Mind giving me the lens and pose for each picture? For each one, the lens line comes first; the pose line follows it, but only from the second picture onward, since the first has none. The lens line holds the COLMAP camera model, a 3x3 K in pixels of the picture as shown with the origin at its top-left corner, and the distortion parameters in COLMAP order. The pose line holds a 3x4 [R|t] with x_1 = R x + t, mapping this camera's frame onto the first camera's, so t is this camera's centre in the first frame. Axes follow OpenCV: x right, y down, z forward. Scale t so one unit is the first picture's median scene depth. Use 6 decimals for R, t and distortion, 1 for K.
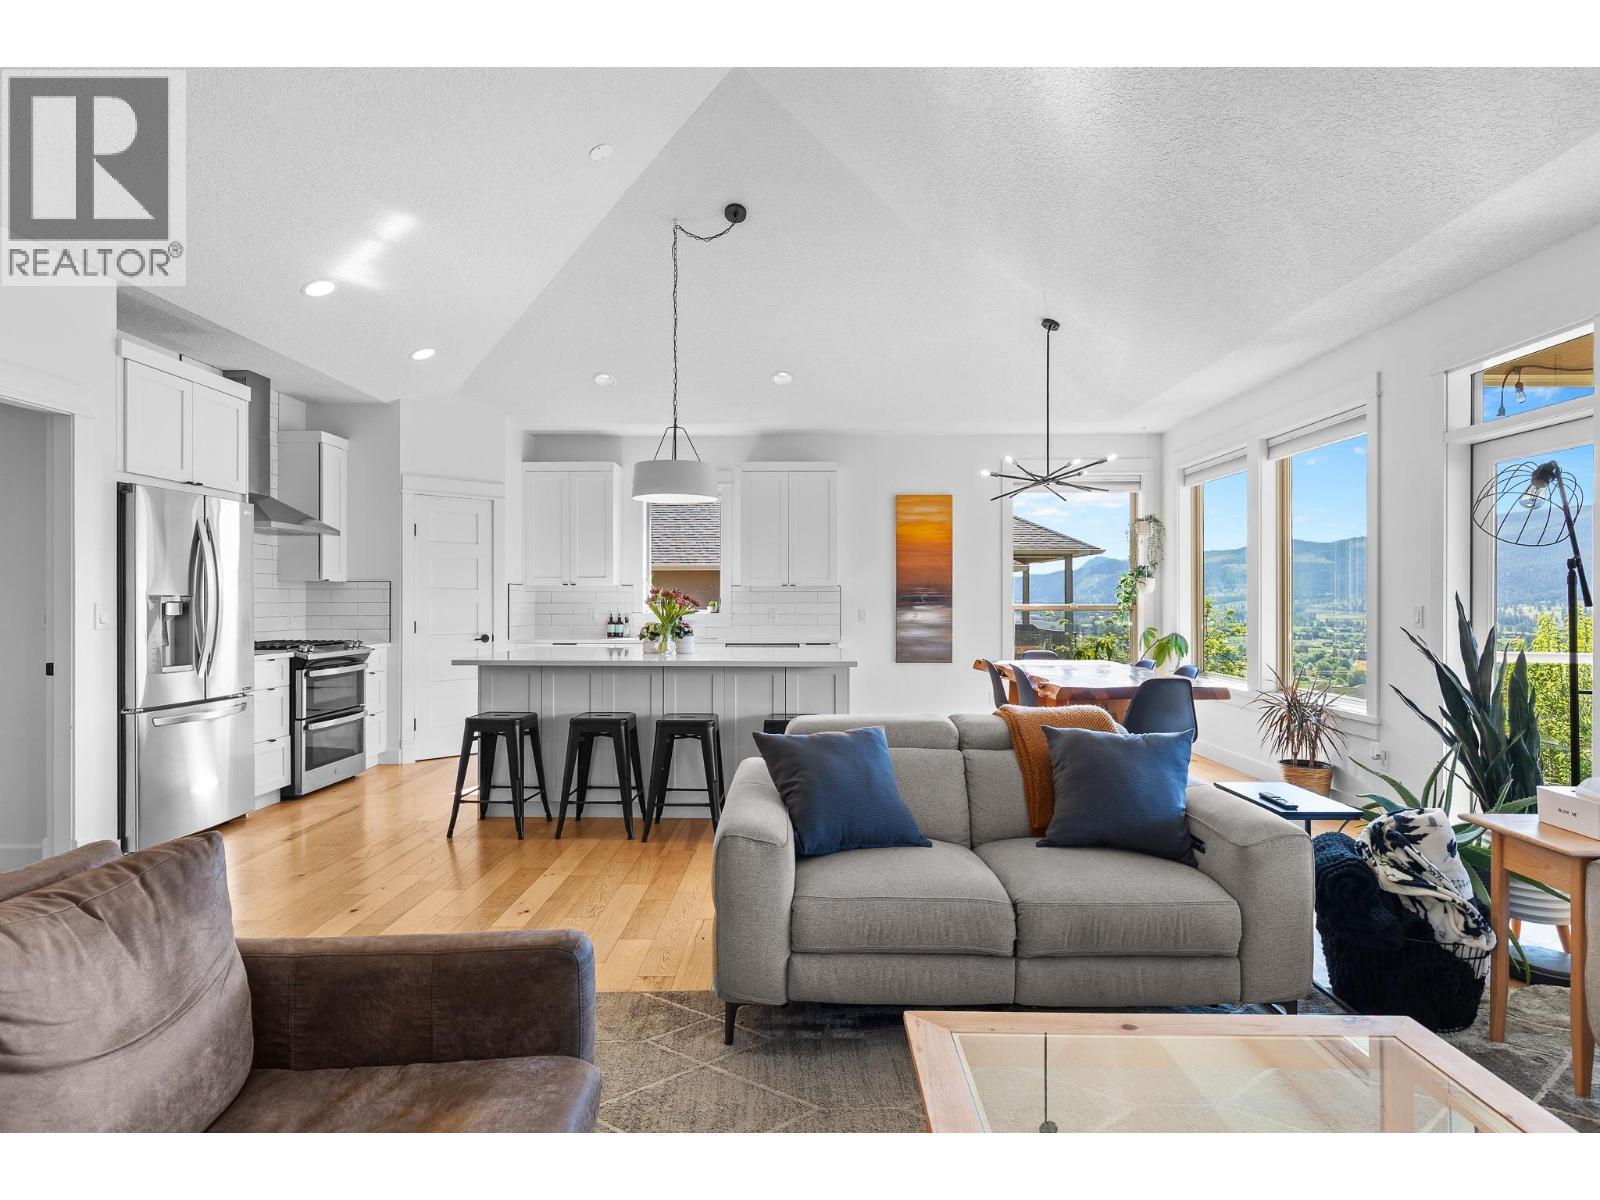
lens RADIAL K [[855.5, 0, 790.3], [0, 855.5, 597.3], [0, 0, 1]] dist [0.005121, -0.003818]
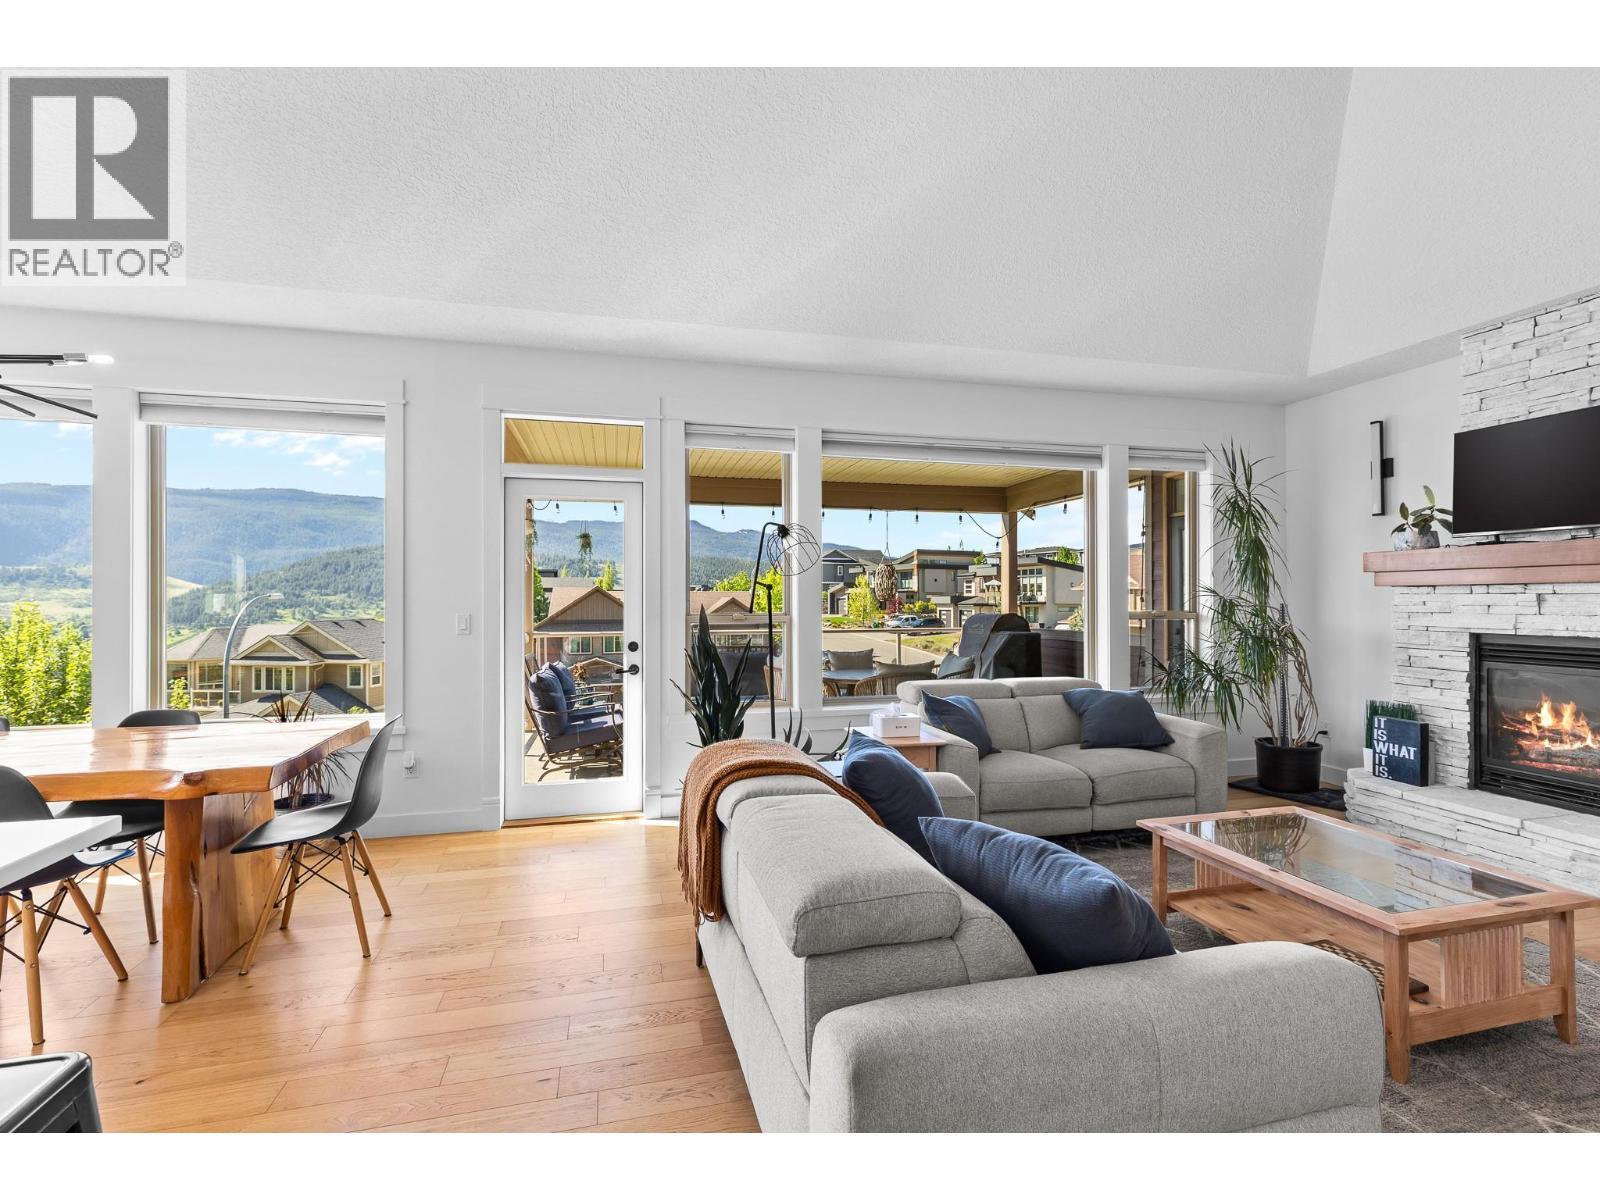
lens RADIAL K [[730.8, 0, 793.6], [0, 730.8, 598.5], [0, 0, 1]] dist [0.009937, -0.002434]
pose [[-0.272084, 0.001628, 0.962272, -0.214668], [-0.004064, 0.999988, -0.002840, -0.007378], [-0.962265, -0.004683, -0.272074, 0.651327]]
